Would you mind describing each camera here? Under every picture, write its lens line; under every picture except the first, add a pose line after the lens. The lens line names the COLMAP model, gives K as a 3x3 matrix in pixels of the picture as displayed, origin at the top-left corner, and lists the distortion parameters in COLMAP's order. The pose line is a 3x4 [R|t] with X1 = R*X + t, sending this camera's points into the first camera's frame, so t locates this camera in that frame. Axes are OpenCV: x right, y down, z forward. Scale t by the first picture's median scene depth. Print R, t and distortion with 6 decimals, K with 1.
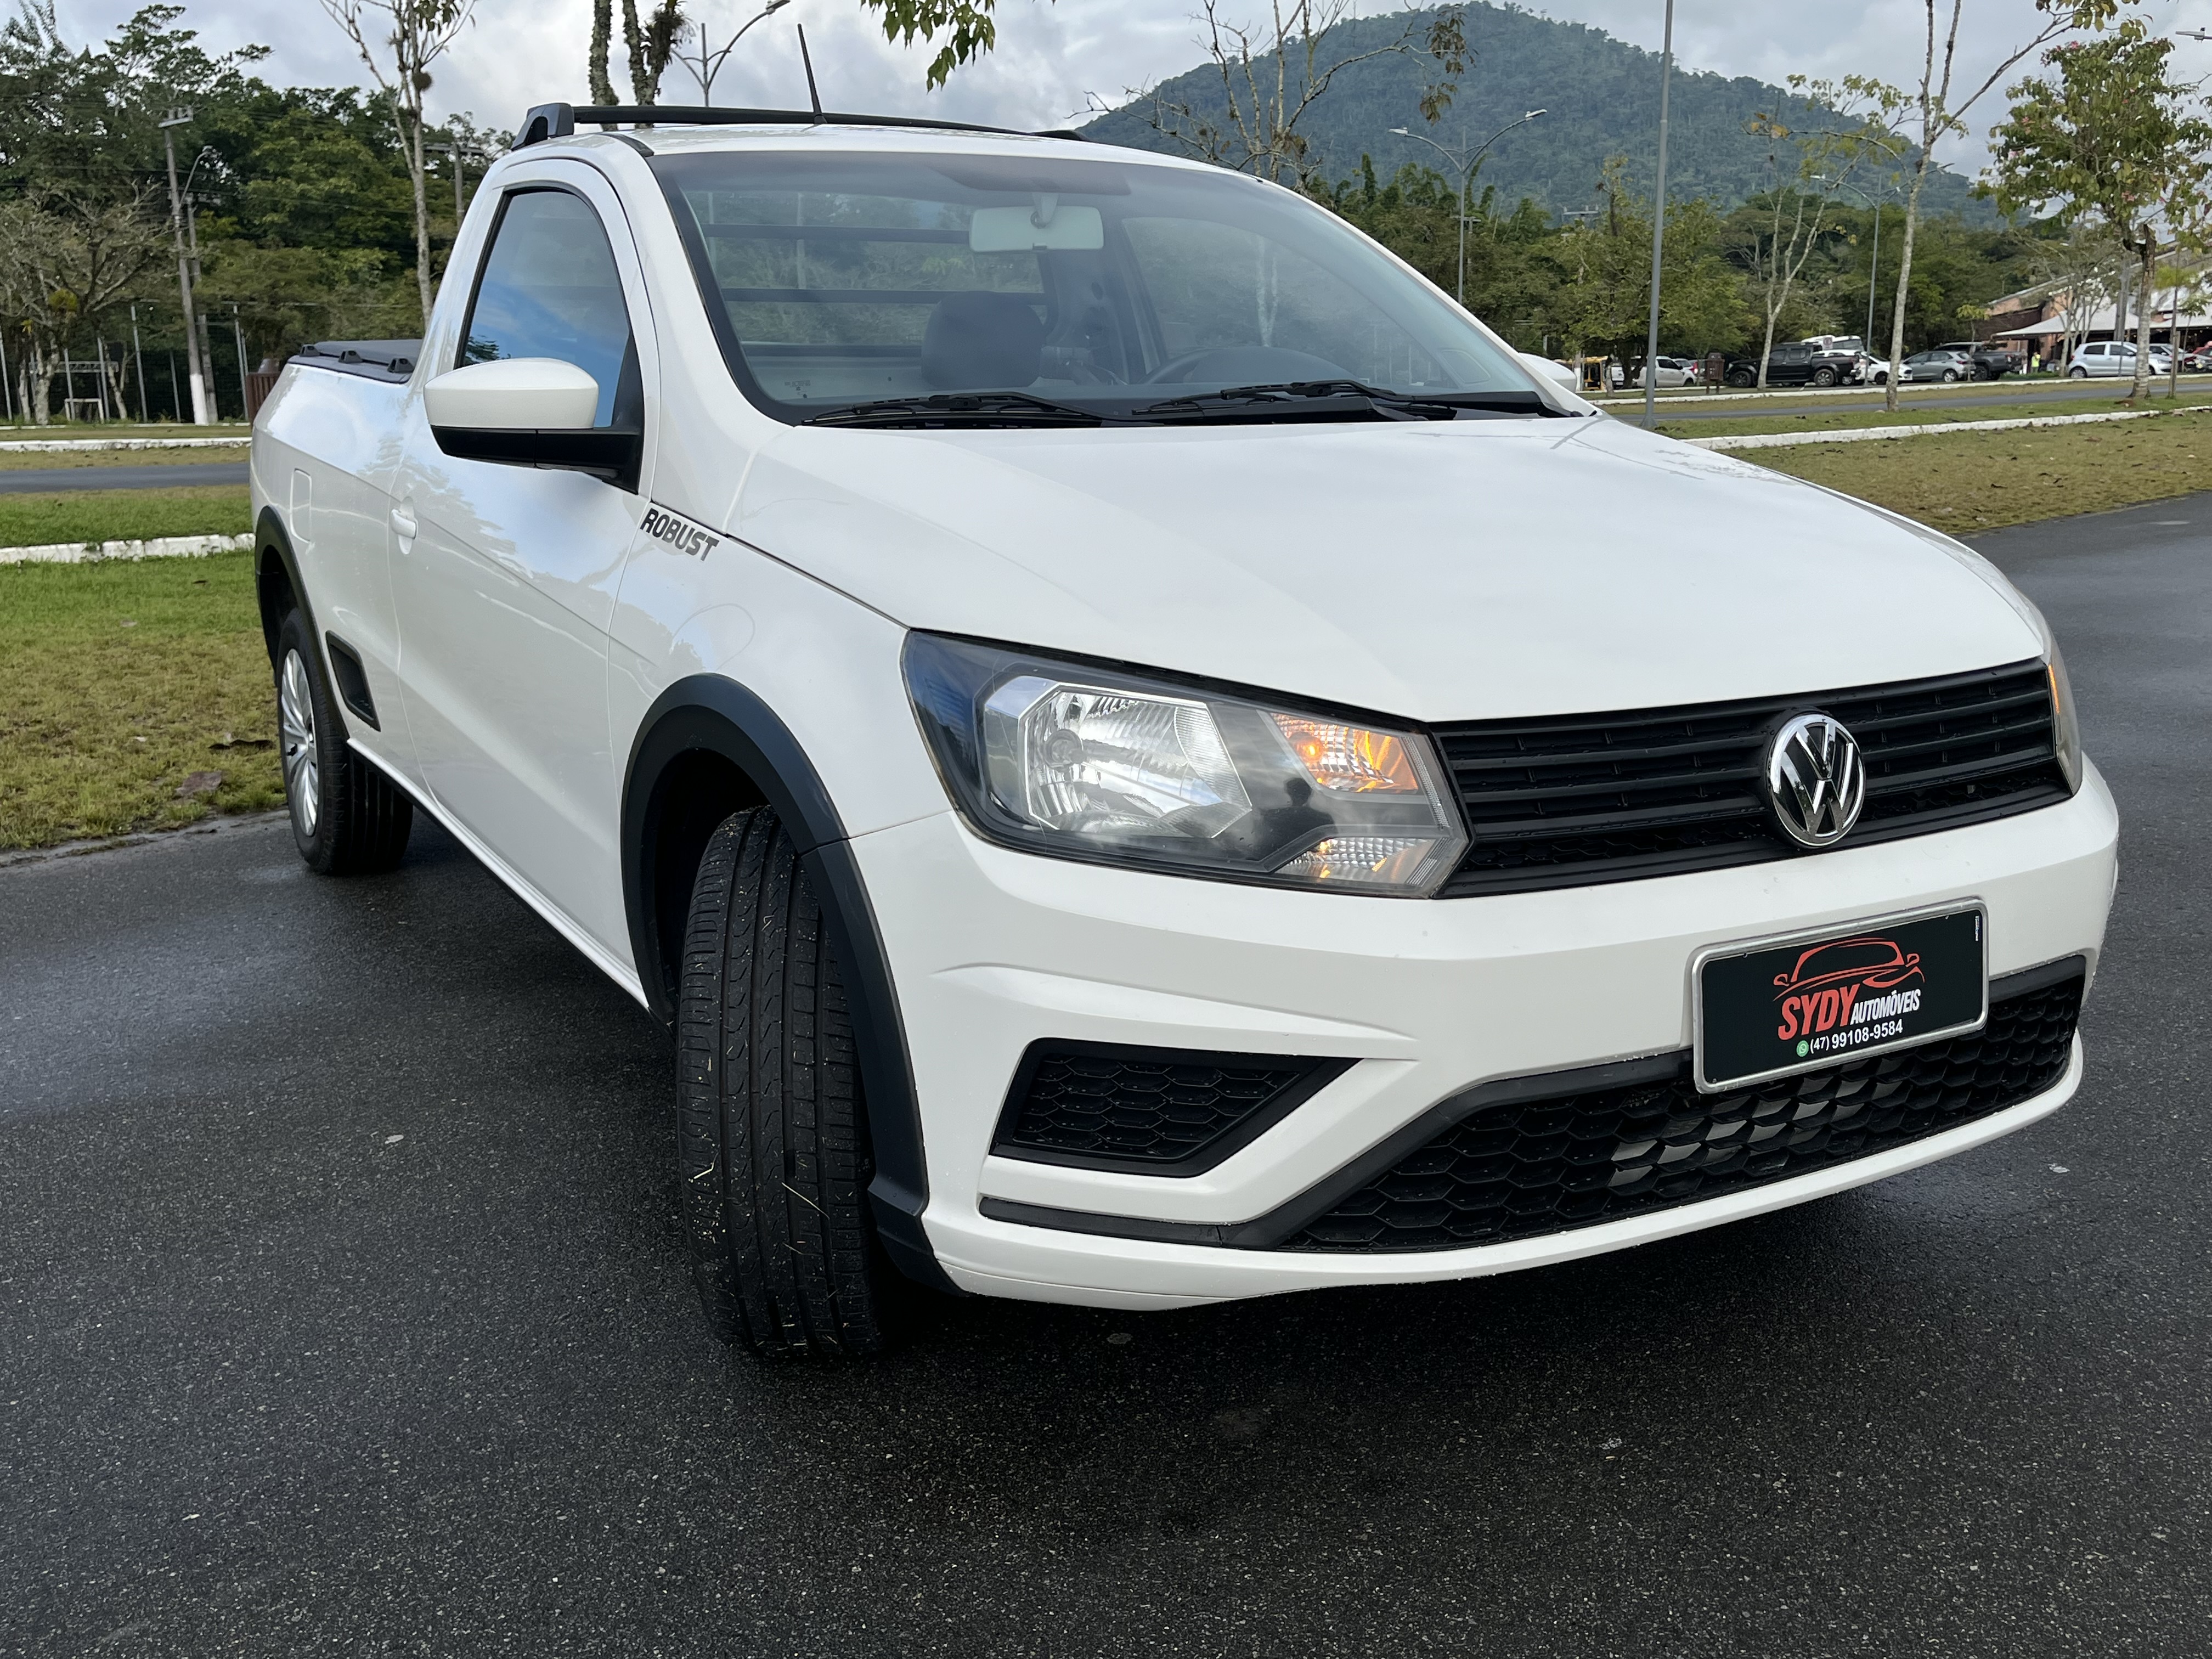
lens RADIAL K [[2030.3, 0, 1106.0], [0, 2030.3, 829.5], [0, 0, 1]] dist [0.103328, -0.159383]
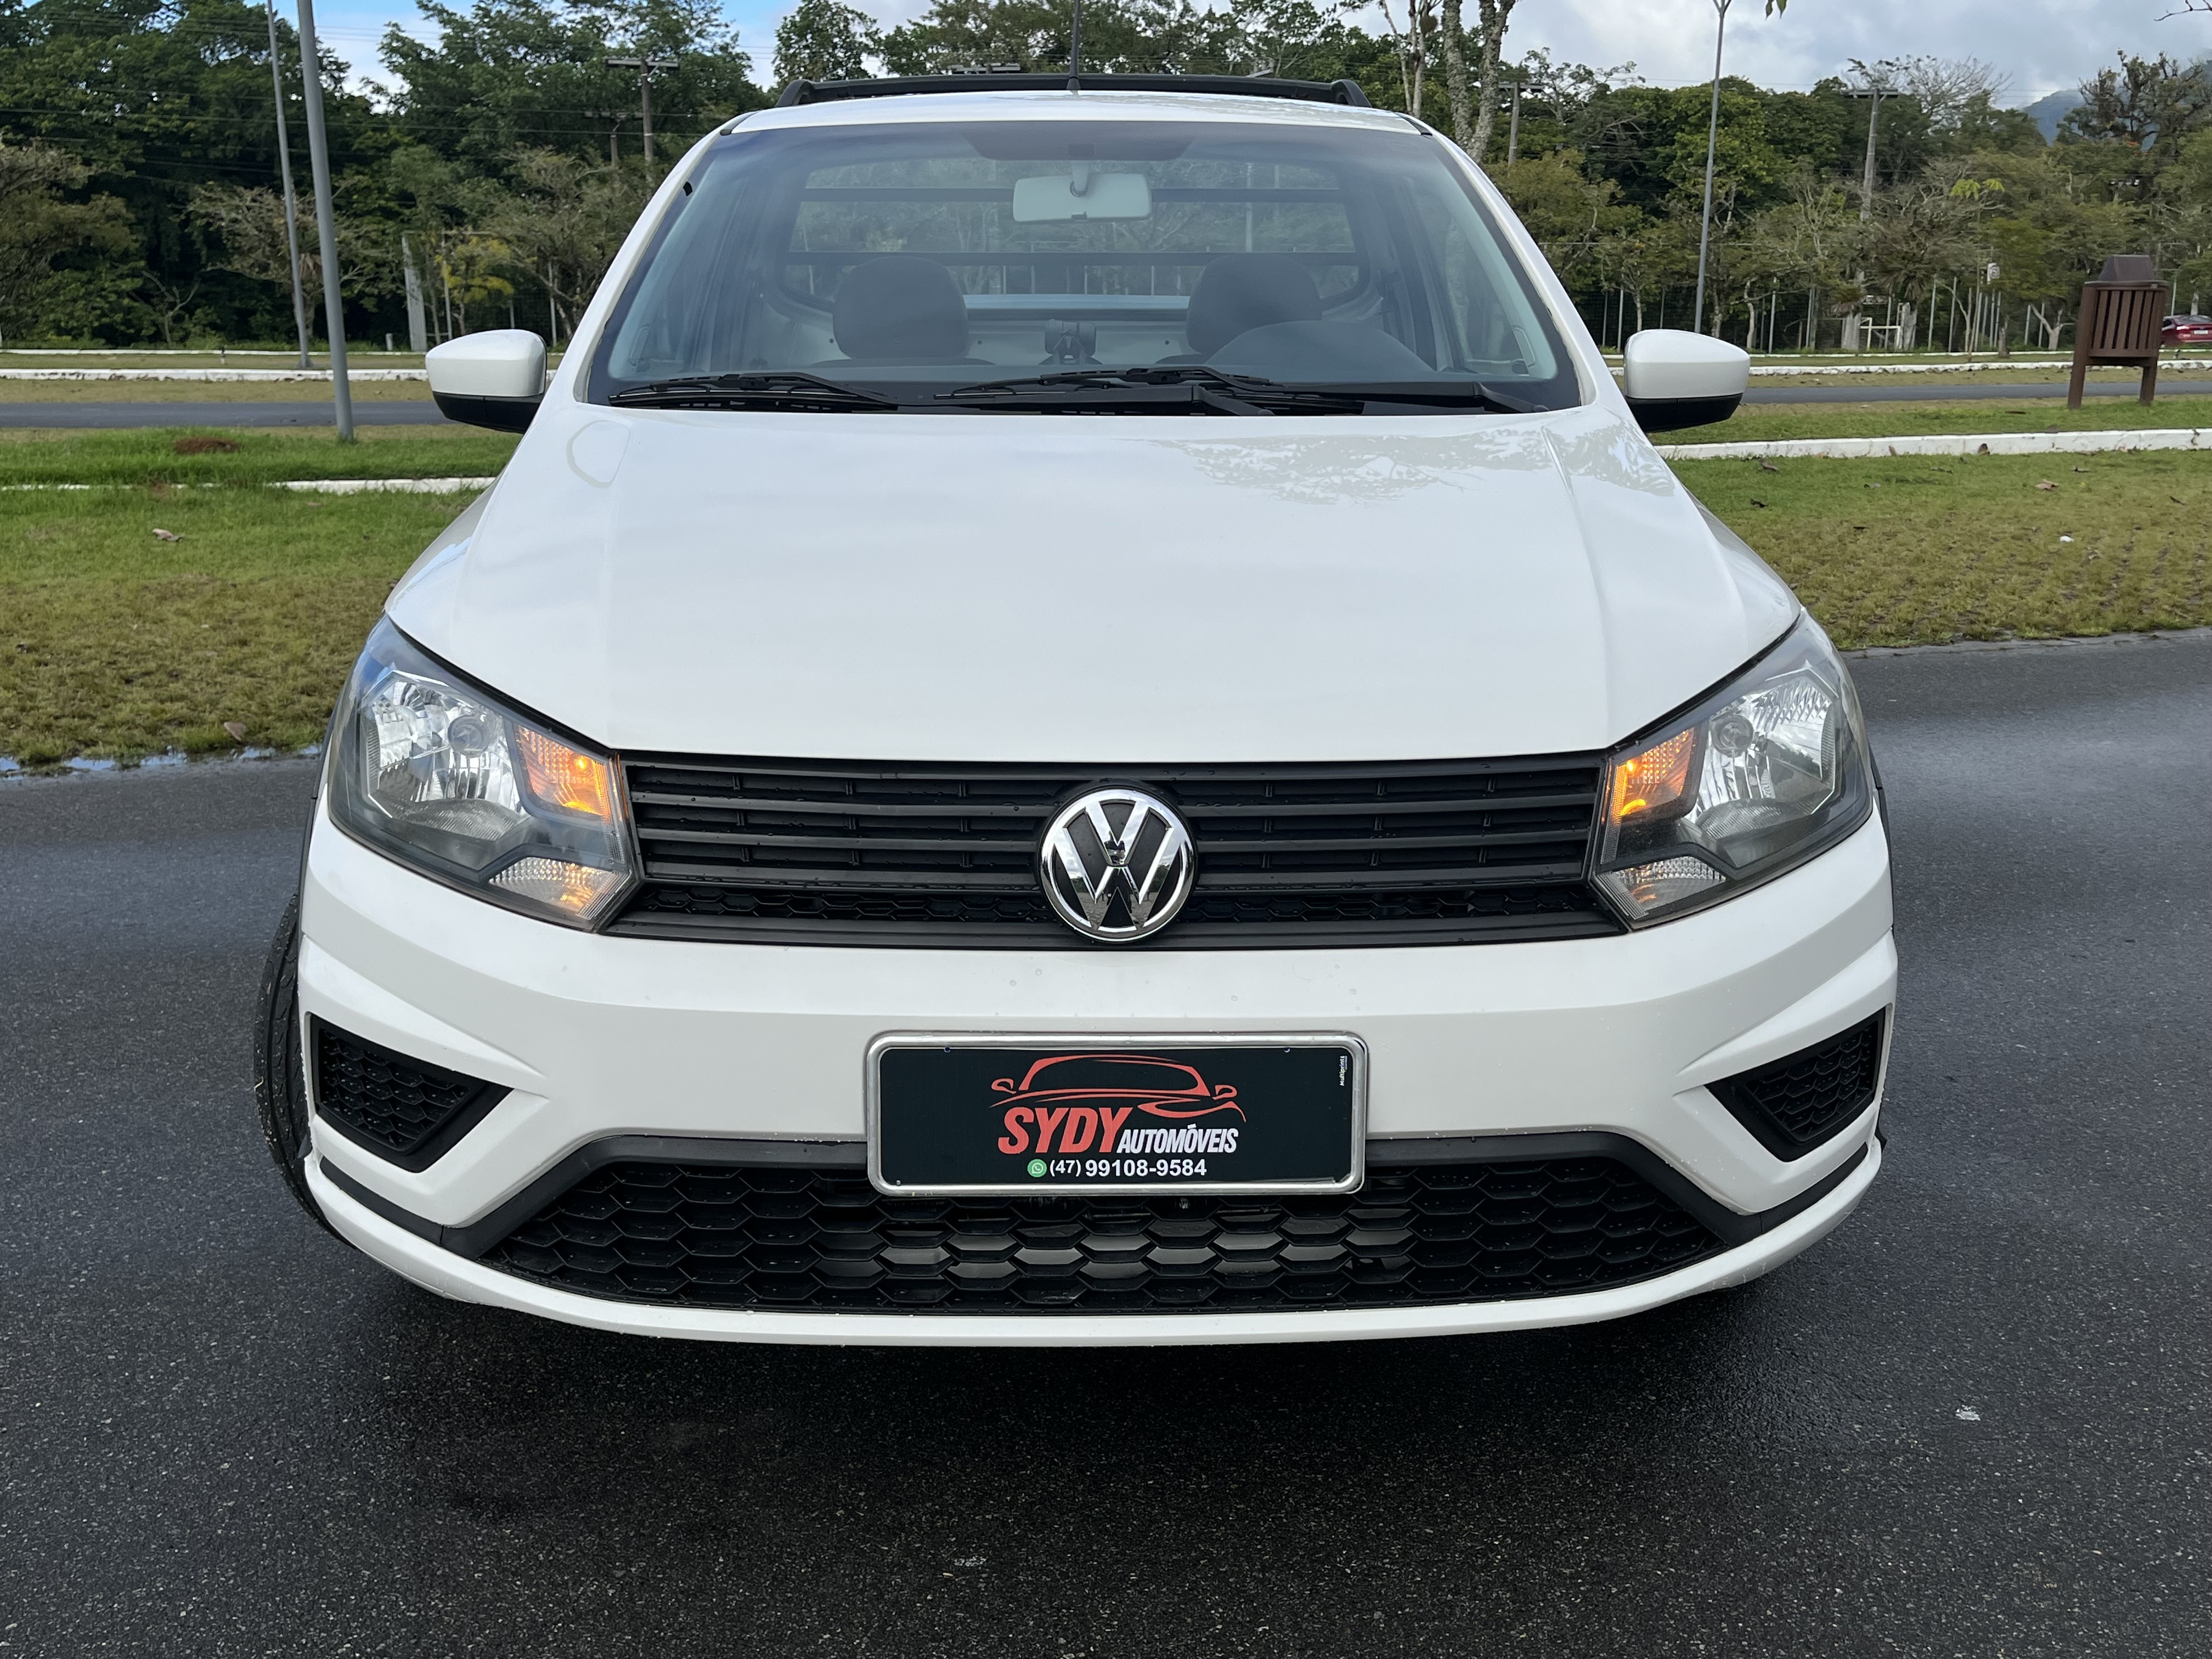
lens RADIAL K [[2030.3, 0, 1106.0], [0, 2030.3, 829.5], [0, 0, 1]] dist [0.103328, -0.159383]
pose [[0.877919, 0.126637, -0.461759, 0.723628], [-0.112563, 0.991949, 0.058032, -0.086815], [0.465390, 0.001029, 0.885105, 0.239570]]
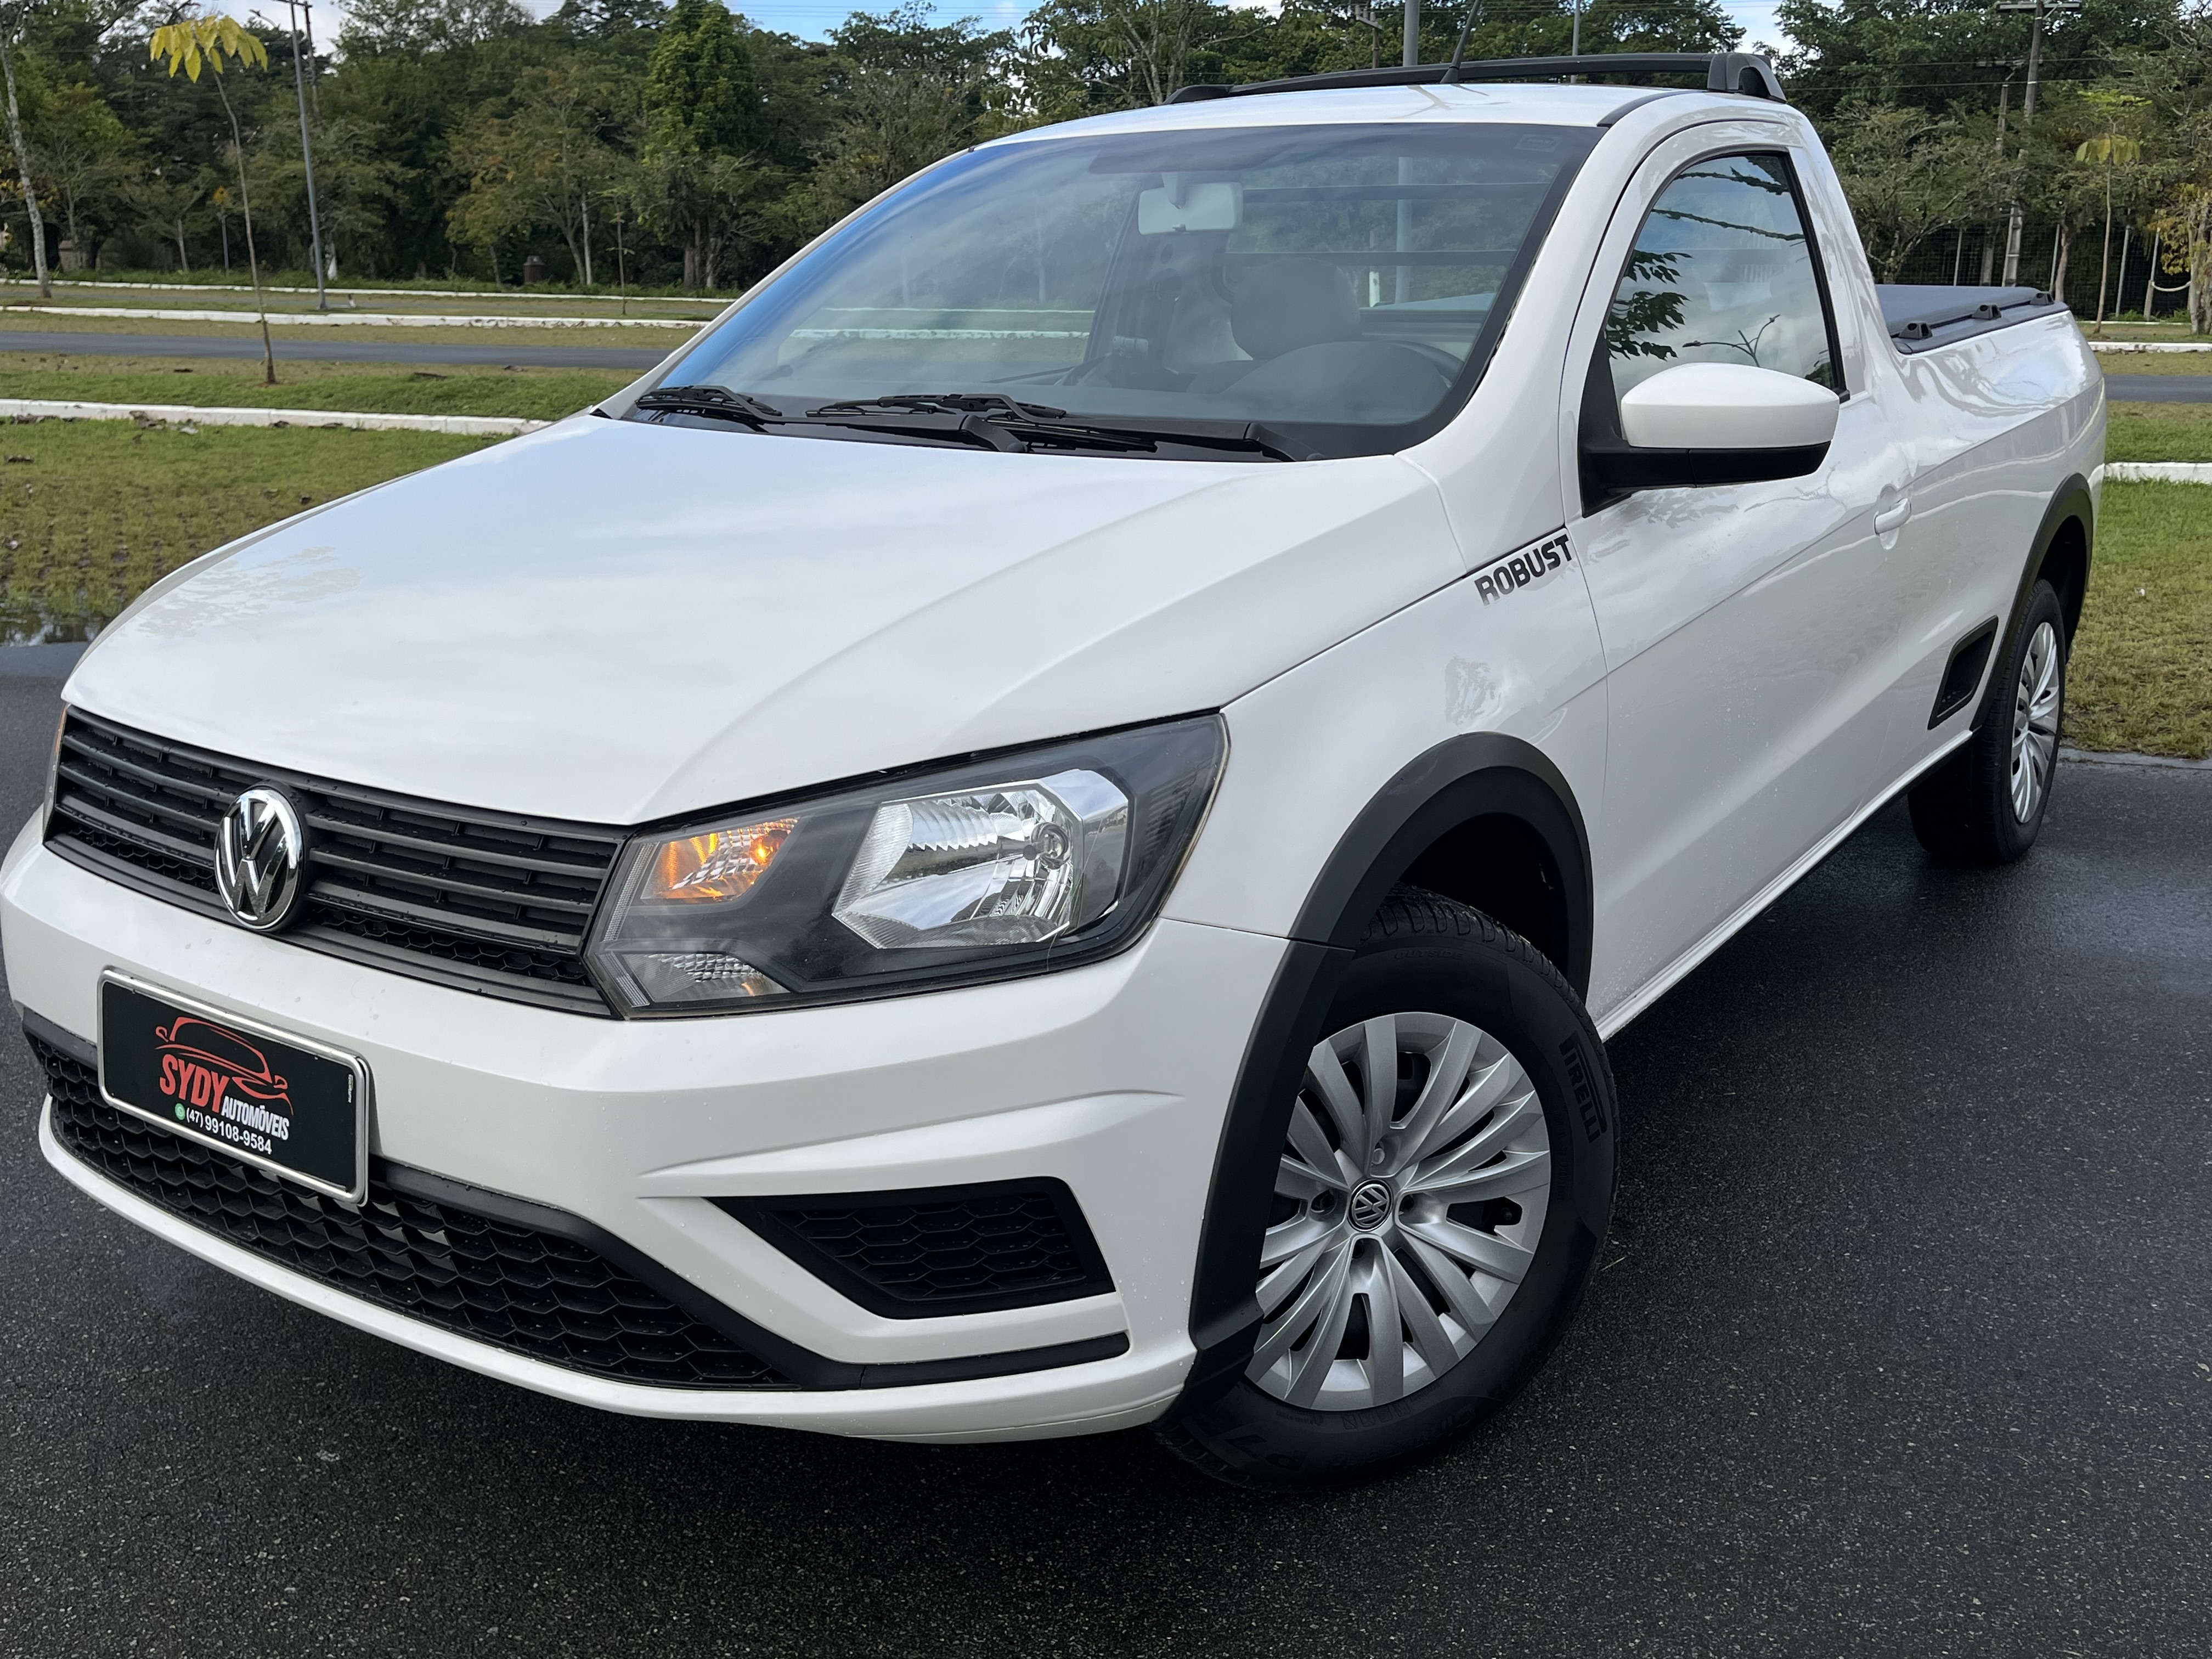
lens RADIAL K [[2030.3, 0, 1106.0], [0, 2030.3, 829.5], [0, 0, 1]] dist [0.103328, -0.159383]
pose [[0.414362, 0.247335, -0.875859, 1.314735], [-0.201613, 0.963400, 0.176674, -0.279148], [0.887500, 0.103377, 0.449062, 0.907165]]
